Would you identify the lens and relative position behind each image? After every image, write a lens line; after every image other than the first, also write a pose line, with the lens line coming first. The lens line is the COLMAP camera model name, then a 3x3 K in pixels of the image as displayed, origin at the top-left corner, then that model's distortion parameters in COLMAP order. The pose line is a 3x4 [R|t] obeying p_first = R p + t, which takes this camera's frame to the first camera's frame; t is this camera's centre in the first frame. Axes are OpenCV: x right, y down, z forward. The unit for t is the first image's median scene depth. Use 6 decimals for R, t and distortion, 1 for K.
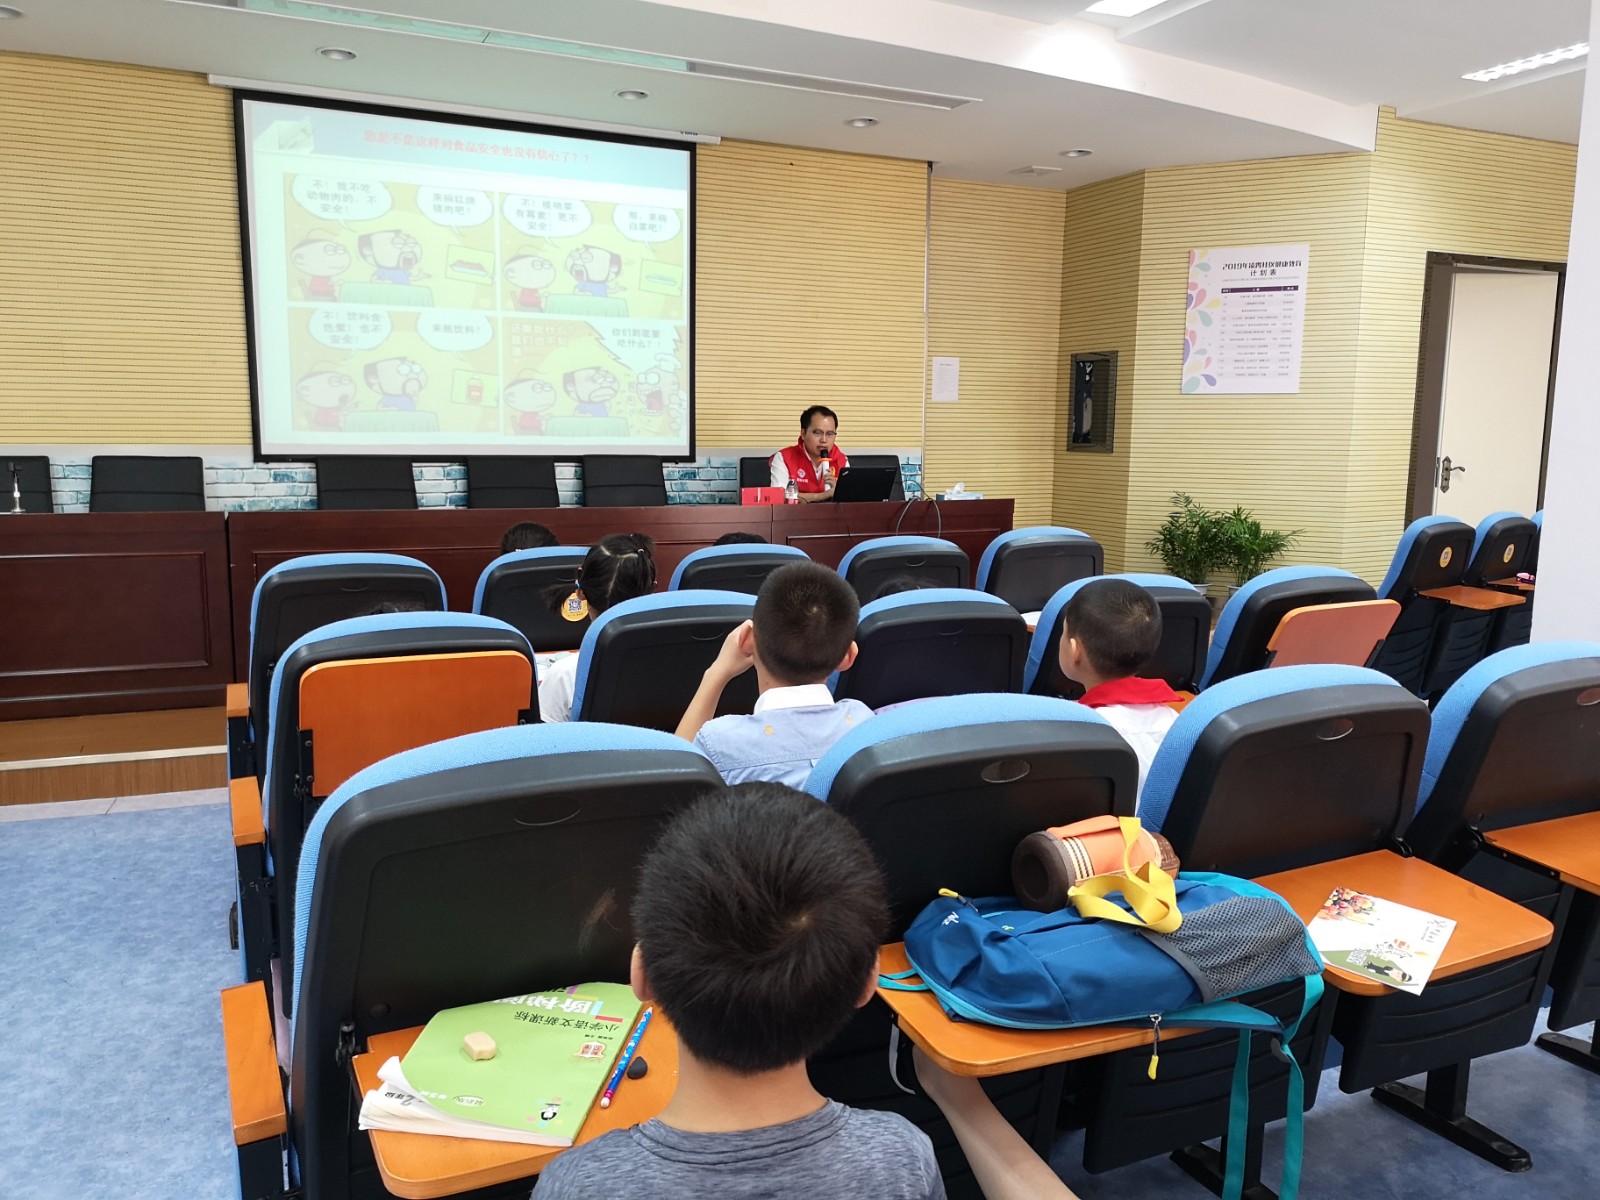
lens RADIAL K [[1231.5, 0, 800.4], [0, 1231.5, 604.9], [0, 0, 1]] dist [0.050924, -0.060627]
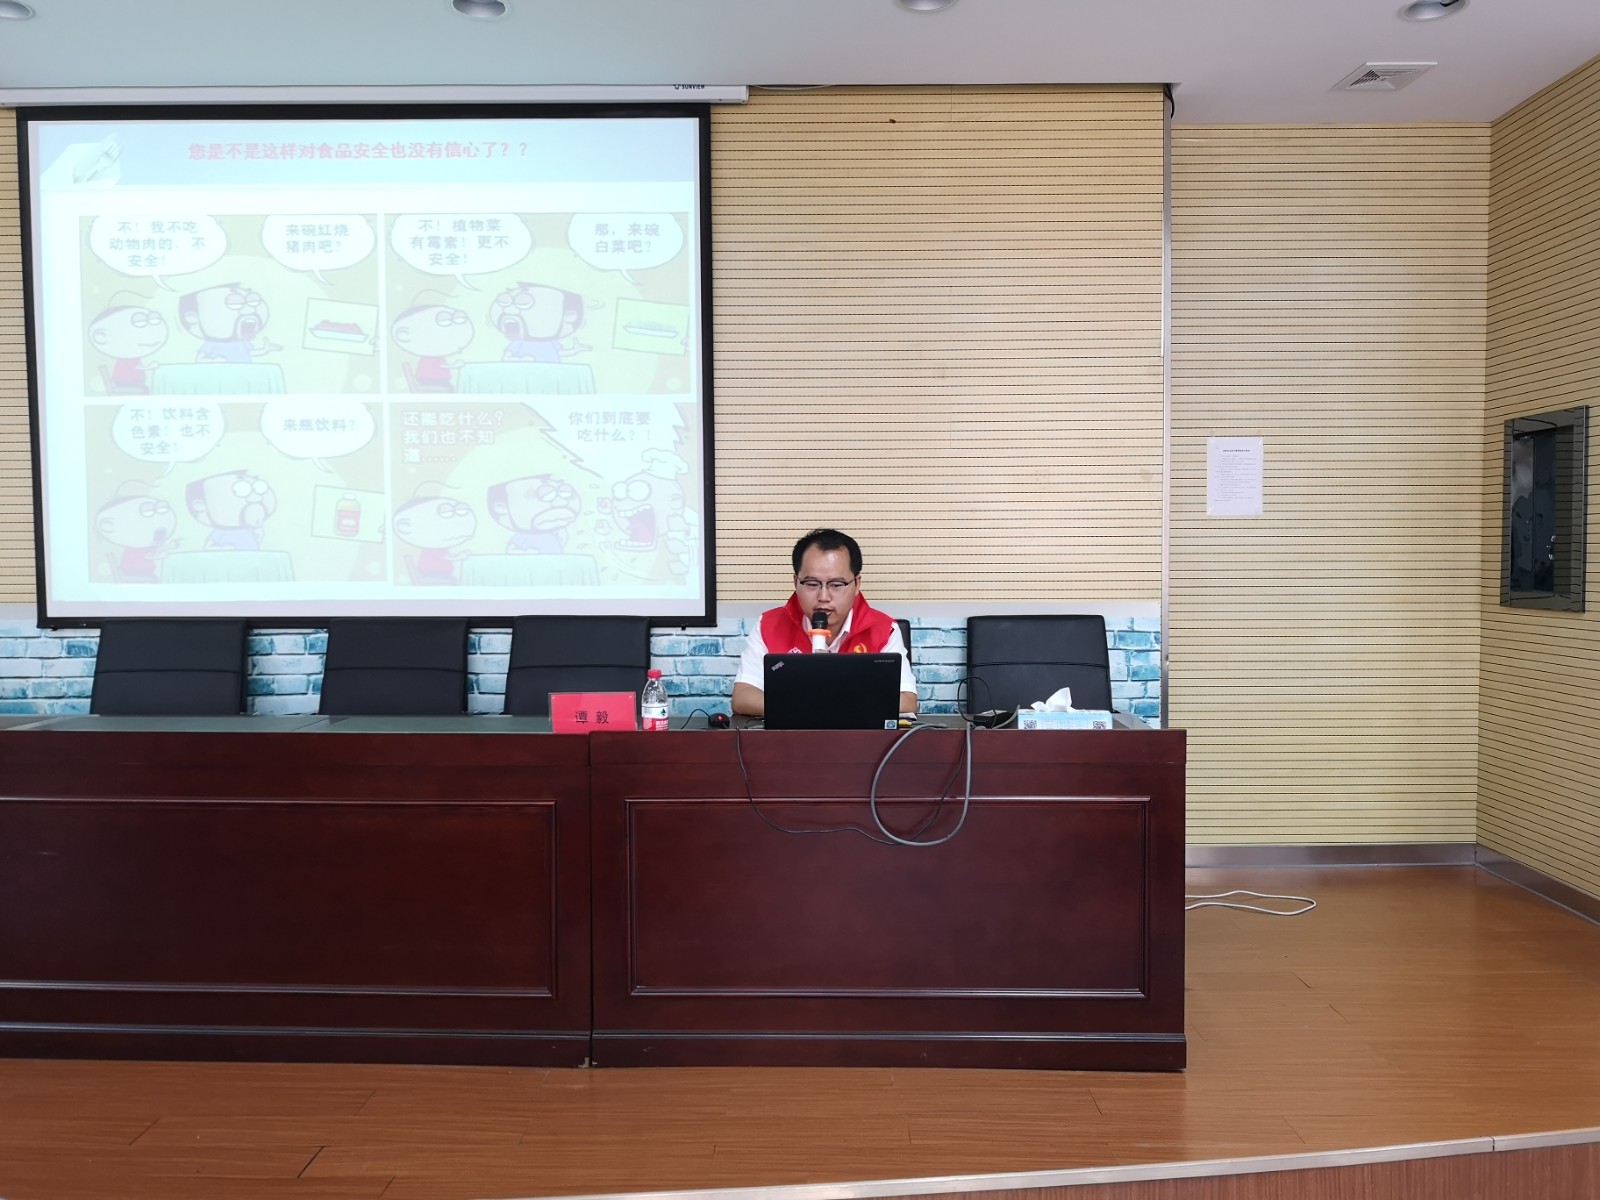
lens RADIAL K [[1231.5, 0, 798.3], [0, 1231.5, 612.0], [0, 0, 1]] dist [0.050924, -0.060627]
pose [[0.898408, 0.006894, -0.439107, 0.220868], [-0.050587, 0.994846, -0.087882, -0.075620], [0.436238, 0.101167, 0.894126, 0.503962]]
